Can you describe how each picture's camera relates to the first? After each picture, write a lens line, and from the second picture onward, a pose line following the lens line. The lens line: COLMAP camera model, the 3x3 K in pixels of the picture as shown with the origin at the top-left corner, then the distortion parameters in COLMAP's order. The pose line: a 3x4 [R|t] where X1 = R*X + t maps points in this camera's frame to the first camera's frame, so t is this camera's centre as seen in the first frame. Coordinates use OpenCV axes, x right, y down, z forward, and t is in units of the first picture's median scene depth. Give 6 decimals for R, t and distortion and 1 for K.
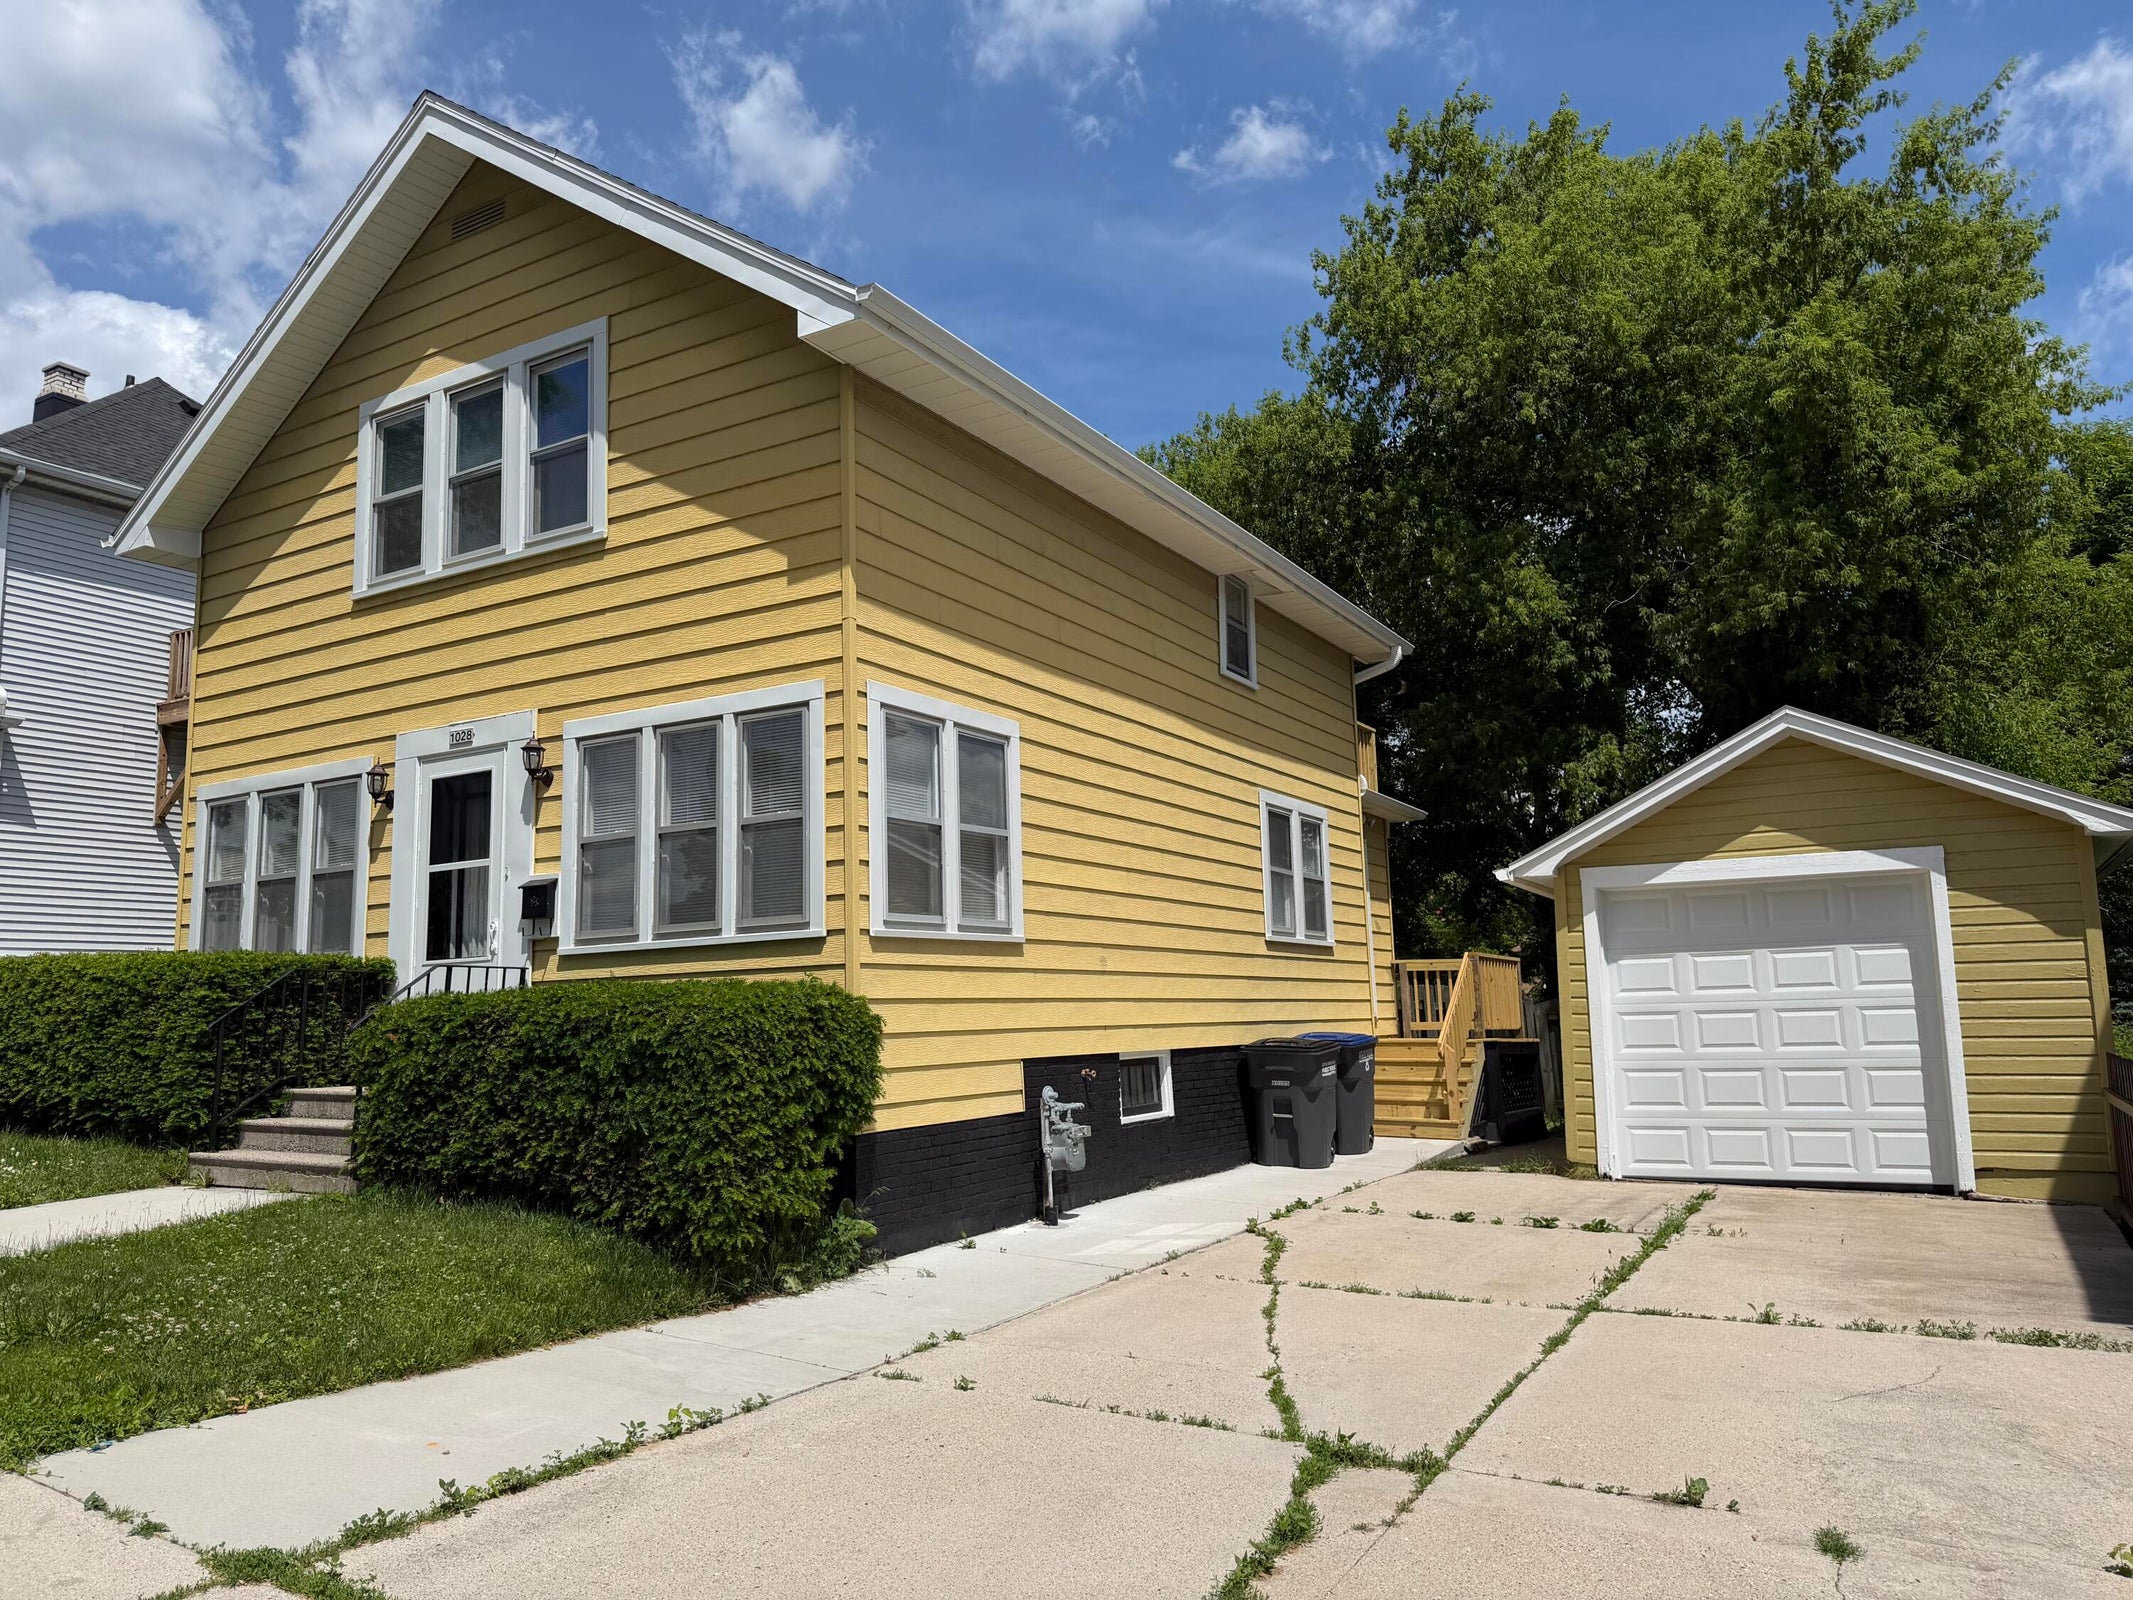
lens RADIAL K [[1503.8, 0, 1064.3], [0, 1503.8, 788.7], [0, 0, 1]] dist [0.069636, -0.081350]
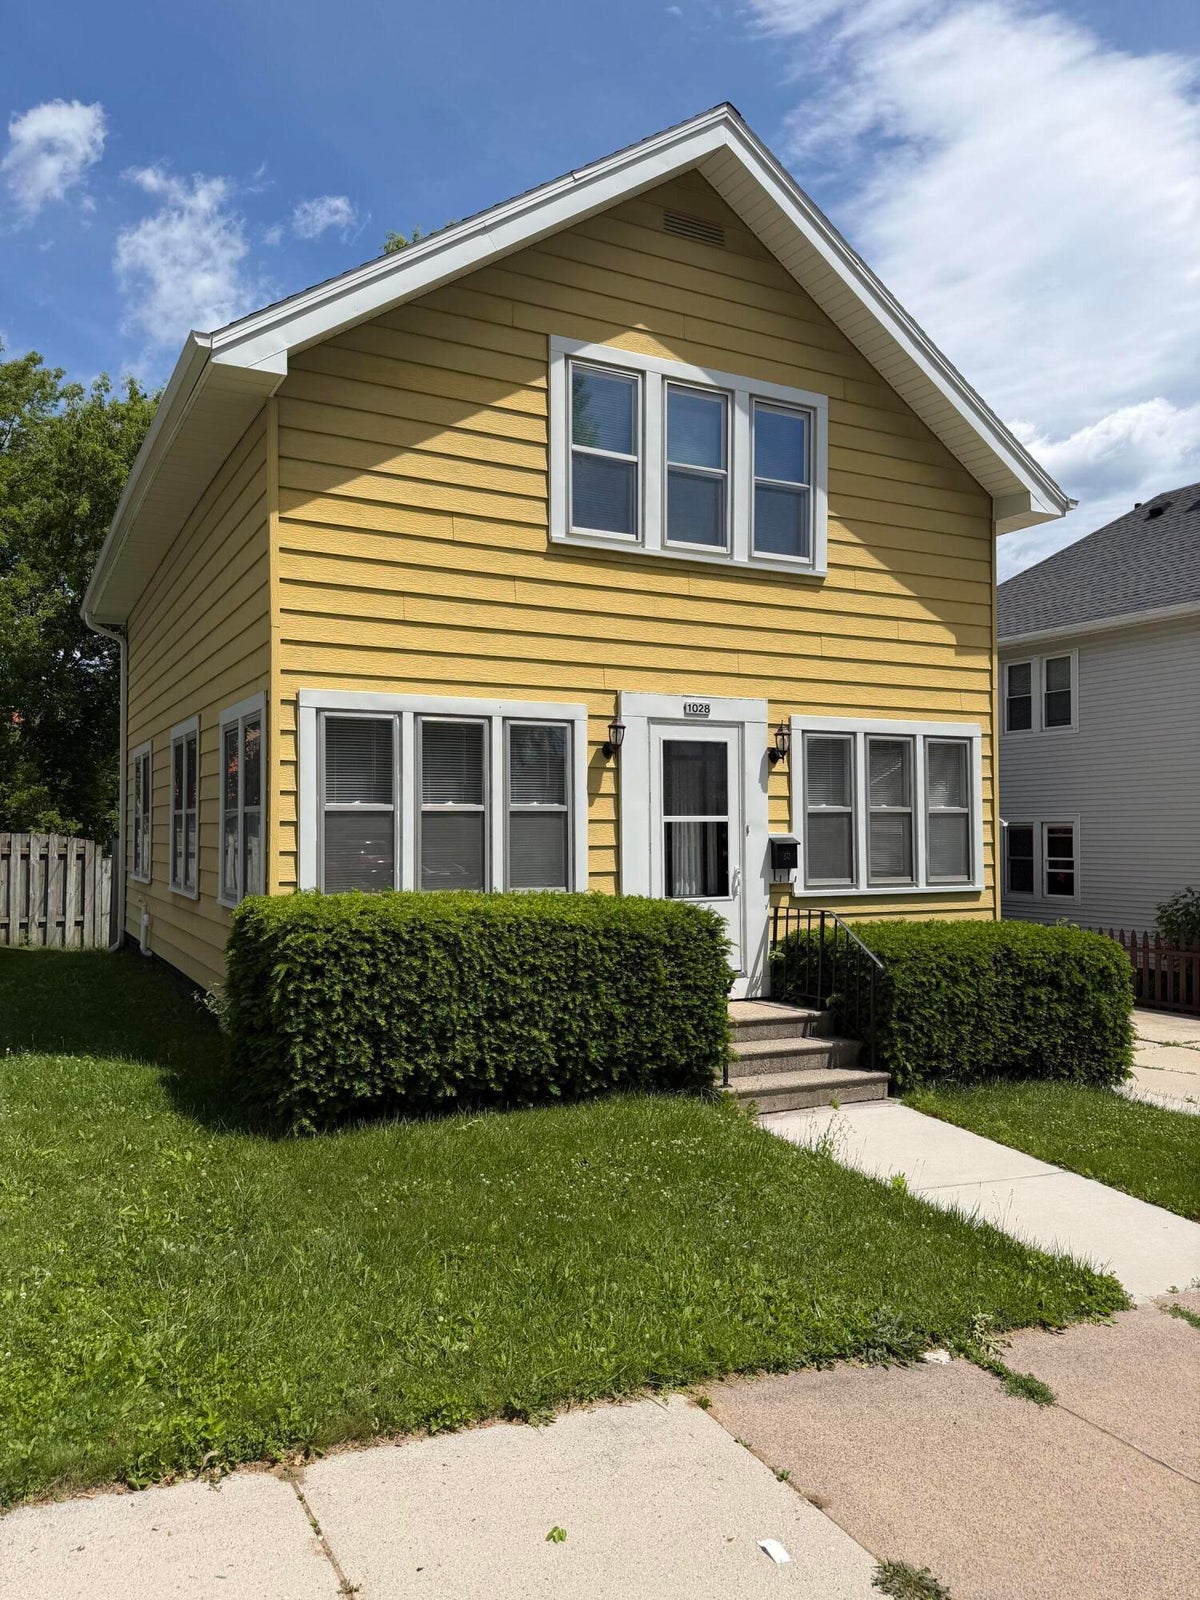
lens RADIAL K [[1110.8, 0, 600.0], [0, 1110.8, 800.0], [0, 0, 1]] dist [0.156212, -0.258126]
pose [[0.522286, 0.046332, 0.851511, -1.205322], [-0.139442, 0.989723, 0.031677, 0.019564], [-0.841292, -0.135281, 0.523380, 0.629086]]
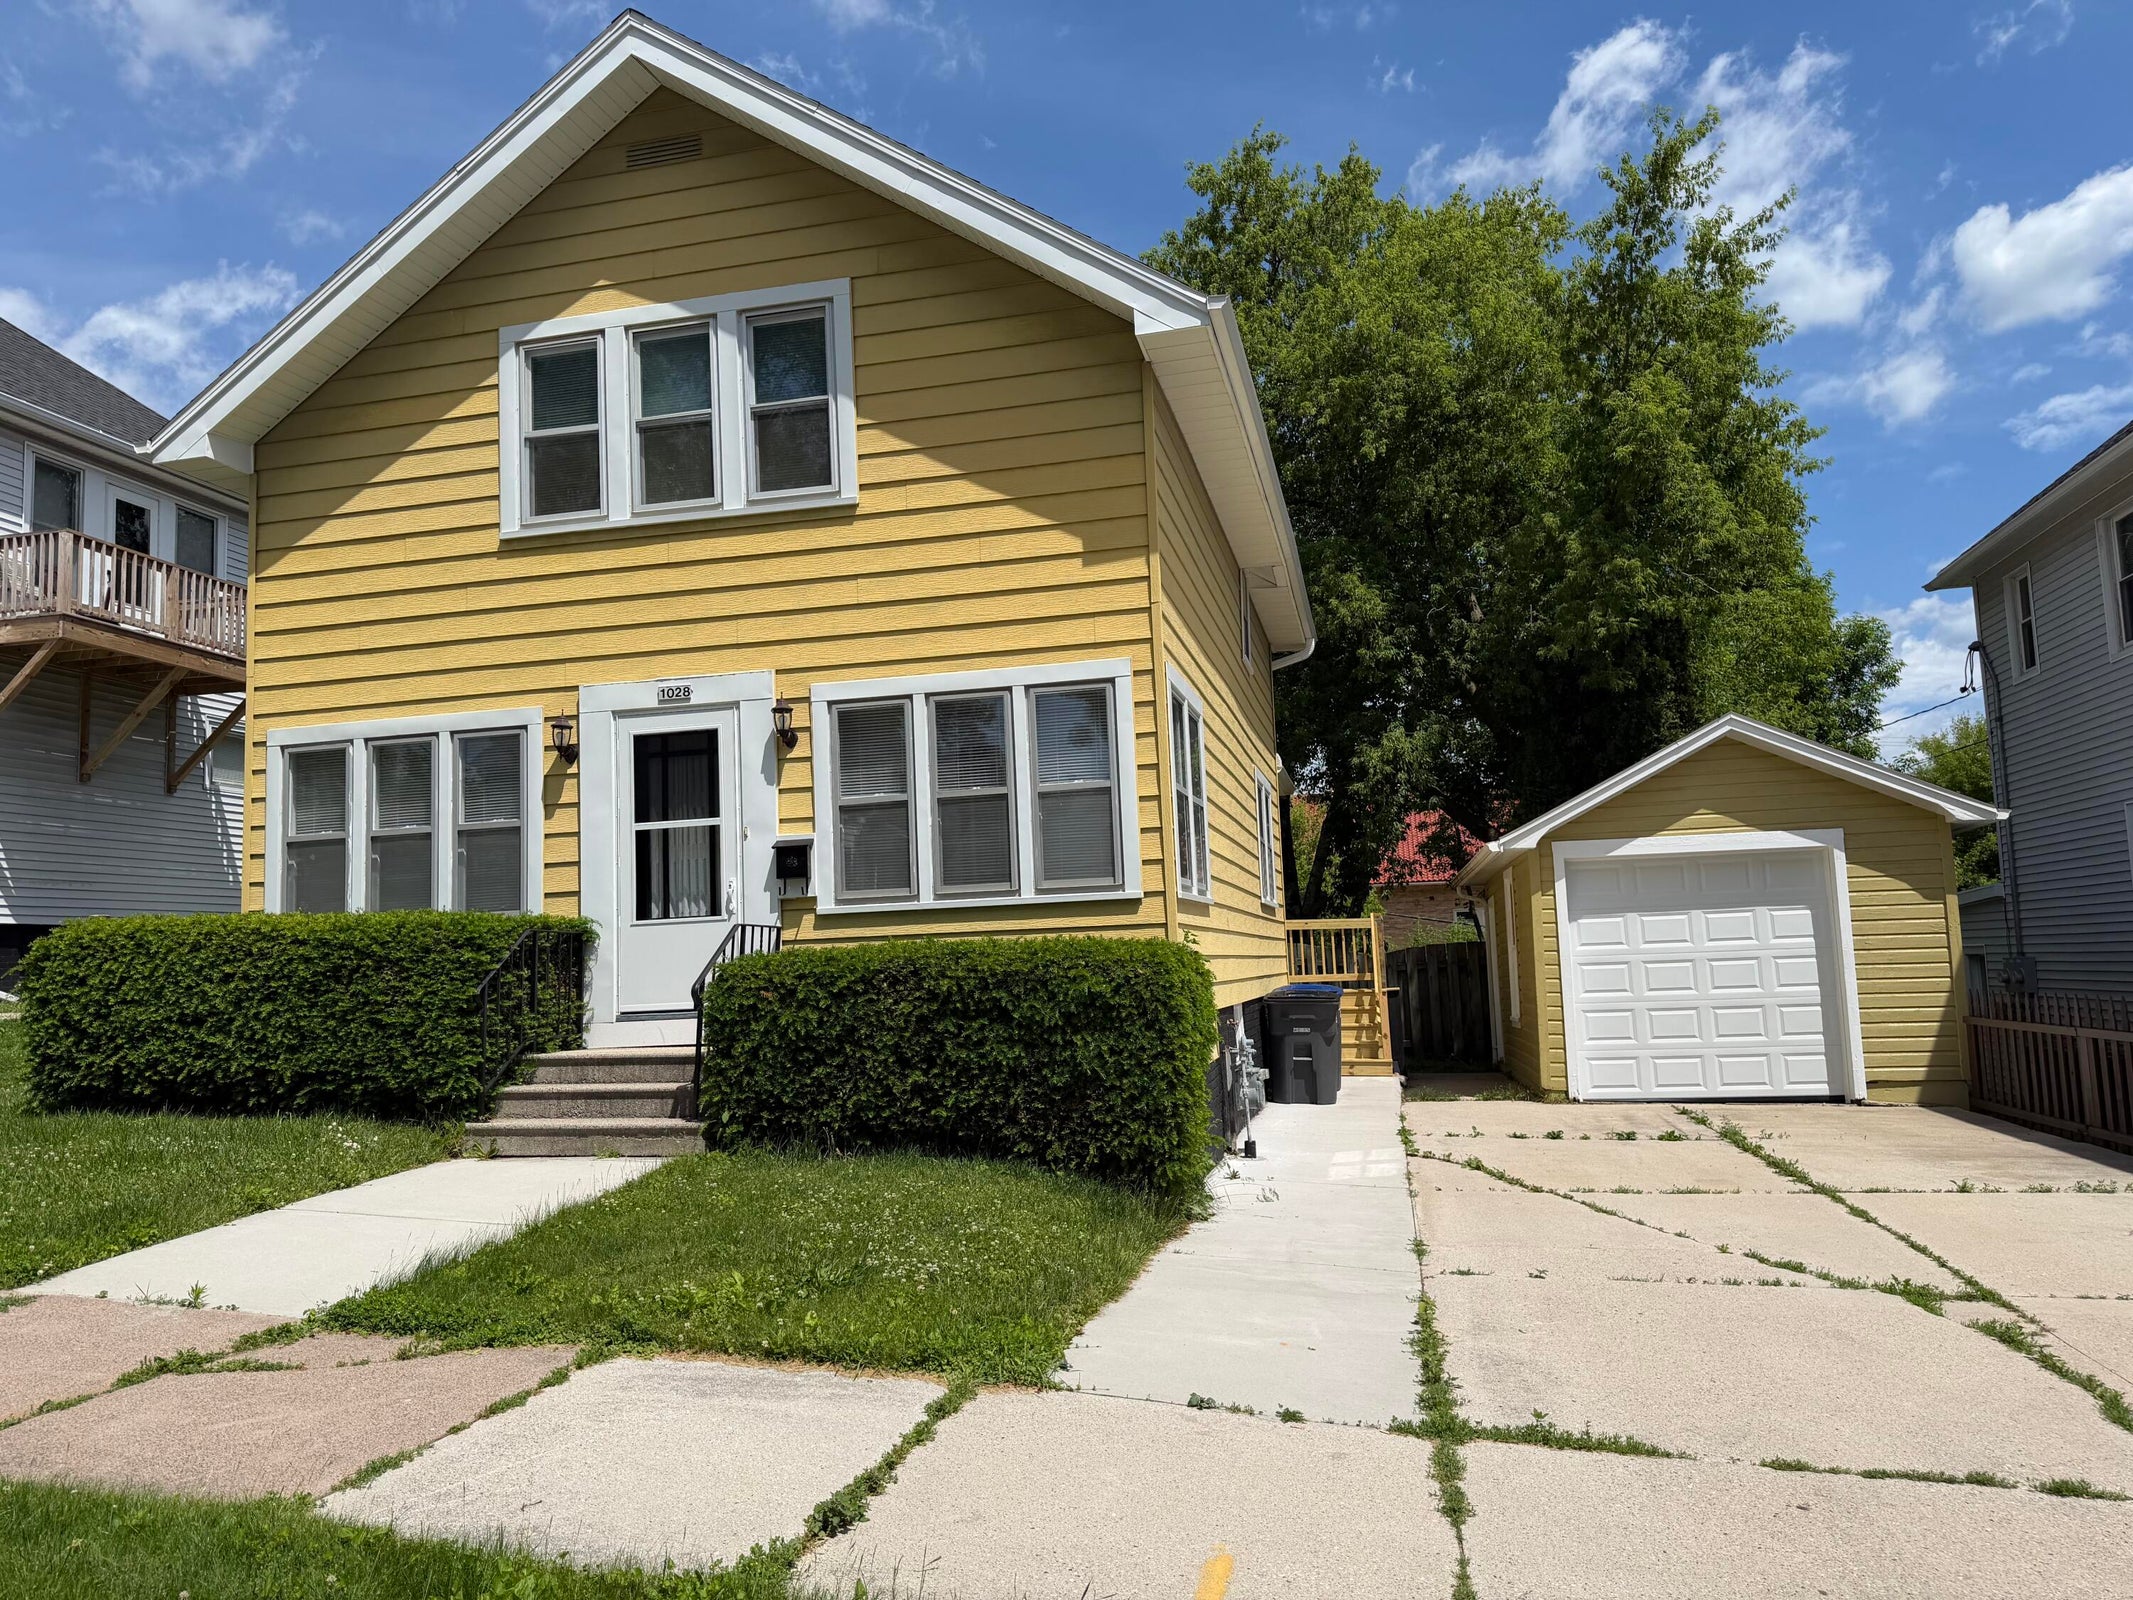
lens RADIAL K [[1480.8, 0, 1074.2], [0, 1480.8, 802.7], [0, 0, 1]] dist [0.156212, -0.258126]
pose [[0.952369, 0.021925, 0.304158, -0.460396], [-0.031392, 0.999162, 0.026270, 0.003169], [-0.303327, -0.034567, 0.952259, -0.000635]]
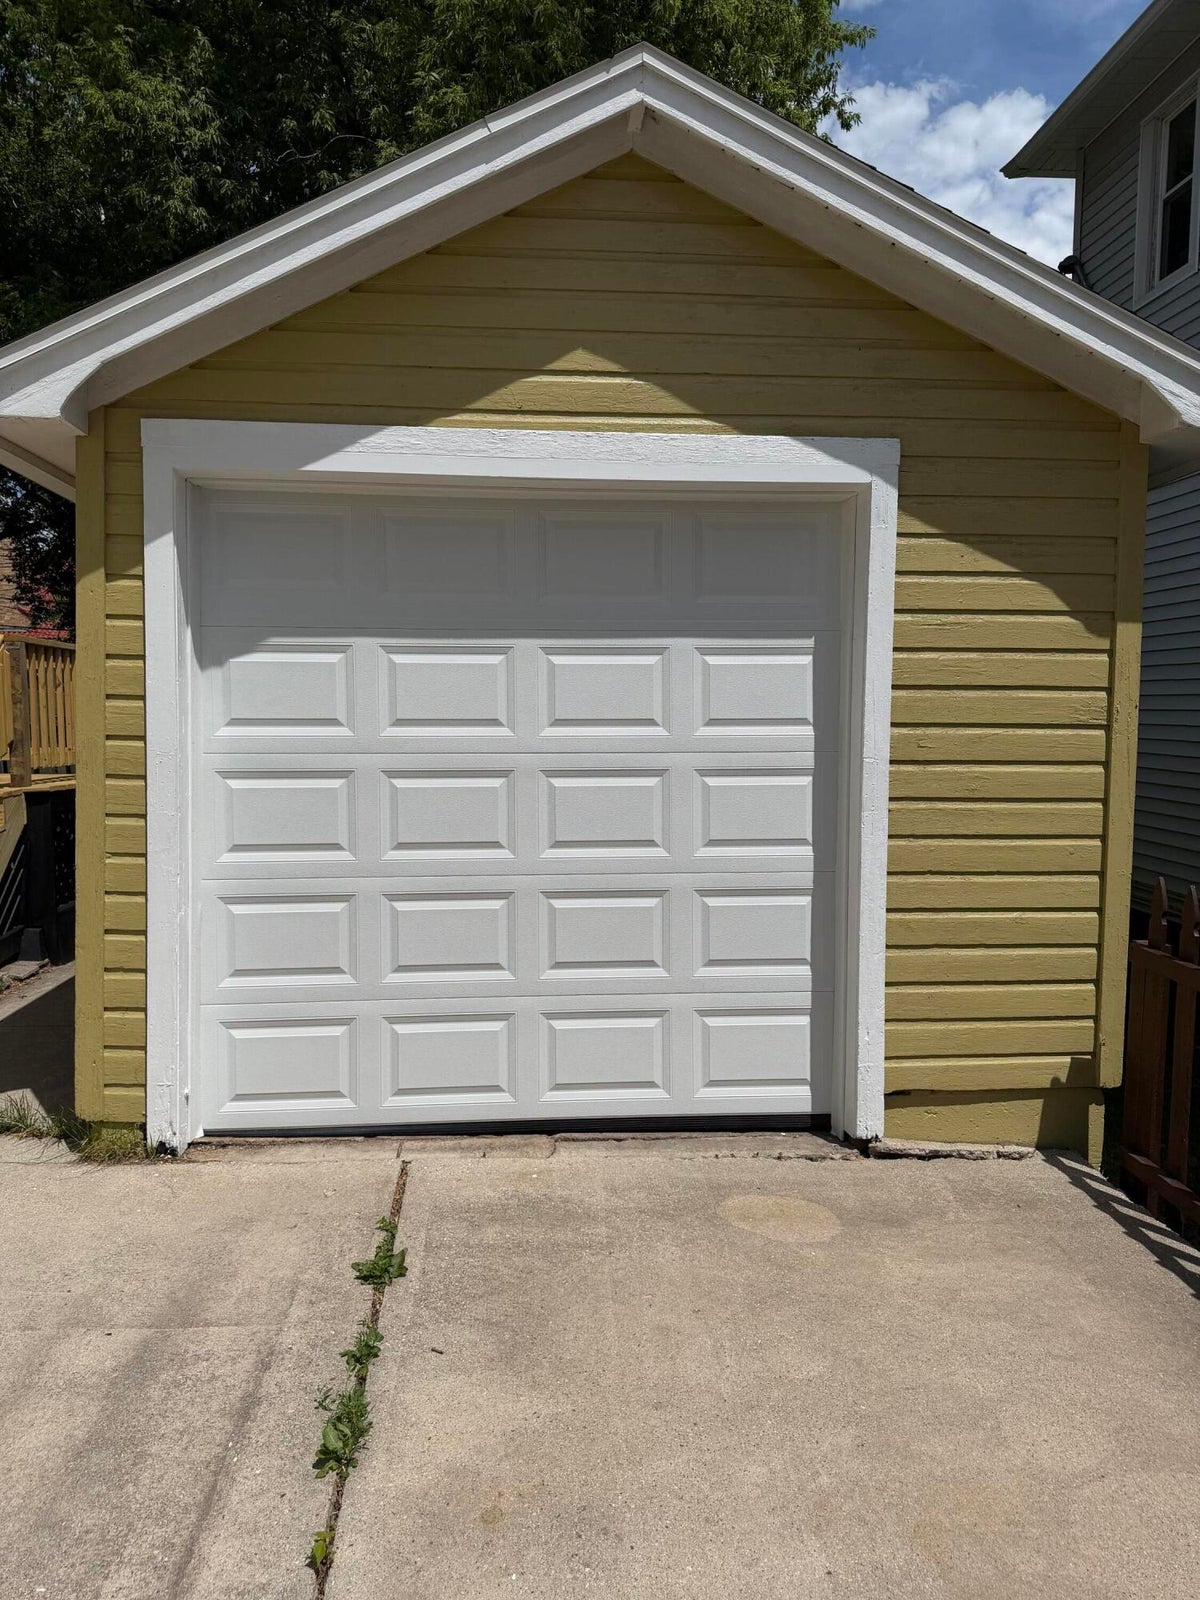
lens RADIAL K [[1110.8, 0, 600.0], [0, 1110.8, 800.0], [0, 0, 1]] dist [0.156212, -0.258126]
pose [[0.825008, -0.021056, 0.564729, 0.334488], [-0.104437, 0.976412, 0.188977, 0.101101], [-0.555387, -0.214886, 0.803349, 0.833049]]
